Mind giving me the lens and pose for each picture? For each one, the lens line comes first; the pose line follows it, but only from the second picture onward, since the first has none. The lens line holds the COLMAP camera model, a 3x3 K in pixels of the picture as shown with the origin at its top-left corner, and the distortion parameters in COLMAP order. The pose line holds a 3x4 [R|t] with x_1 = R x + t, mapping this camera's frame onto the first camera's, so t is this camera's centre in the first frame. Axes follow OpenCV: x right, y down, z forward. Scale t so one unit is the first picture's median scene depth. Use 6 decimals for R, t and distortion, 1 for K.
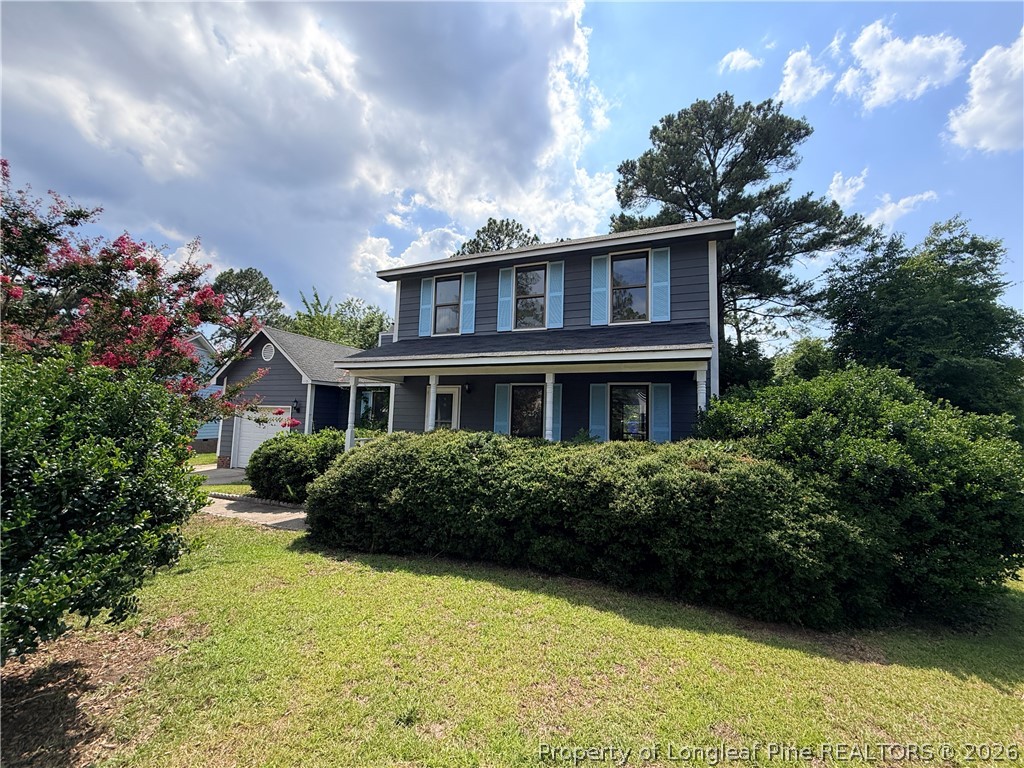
lens RADIAL K [[408.7, 0, 507.1], [0, 408.7, 387.2], [0, 0, 1]] dist [0.004100, 0.001172]
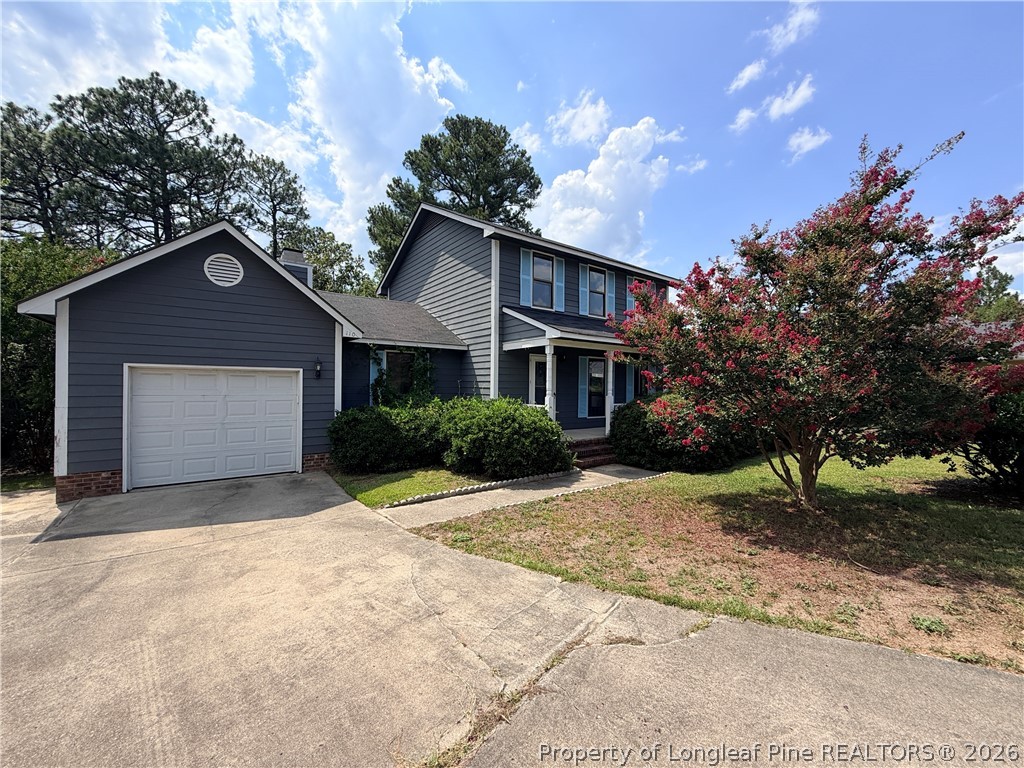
lens RADIAL K [[408.7, 0, 511.9], [0, 408.7, 382.8], [0, 0, 1]] dist [0.004100, 0.001172]
pose [[0.522061, -0.020112, 0.852671, -0.992182], [-0.064008, 0.995979, 0.062682, 0.006889], [-0.850503, -0.087302, 0.518675, 0.414262]]
